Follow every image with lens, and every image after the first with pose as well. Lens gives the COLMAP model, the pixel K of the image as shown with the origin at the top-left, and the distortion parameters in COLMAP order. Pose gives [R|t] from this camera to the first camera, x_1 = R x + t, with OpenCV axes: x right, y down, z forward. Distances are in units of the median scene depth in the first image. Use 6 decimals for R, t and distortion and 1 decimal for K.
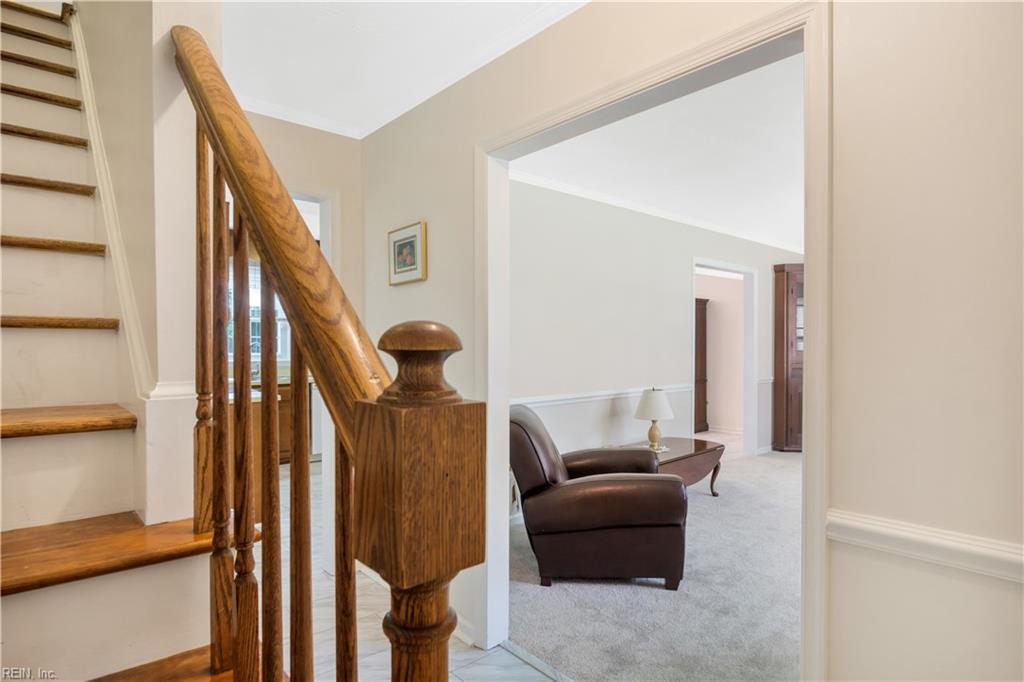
lens RADIAL K [[554.3, 0, 514.0], [0, 554.3, 344.6], [0, 0, 1]] dist [-0.025255, 0.000555]
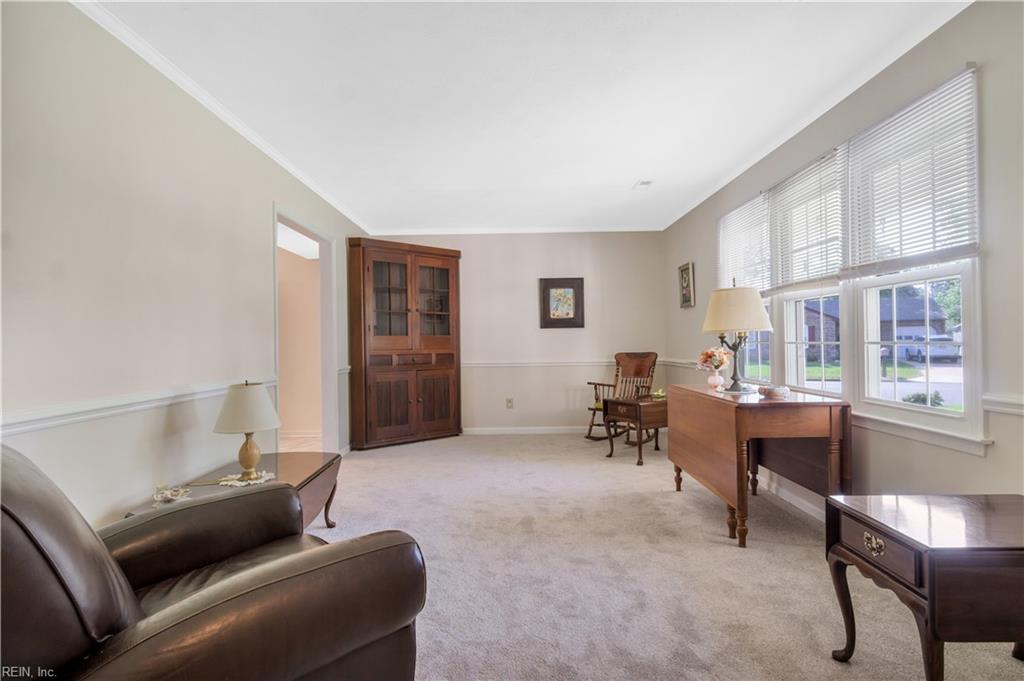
lens RADIAL K [[554.3, 0, 507.1], [0, 554.3, 351.1], [0, 0, 1]] dist [-0.025255, 0.000555]
pose [[0.671872, -0.009631, 0.740605, -0.011842], [-0.001467, 0.999896, 0.014334, 0.034020], [-0.740666, -0.010717, 0.671788, 0.352070]]
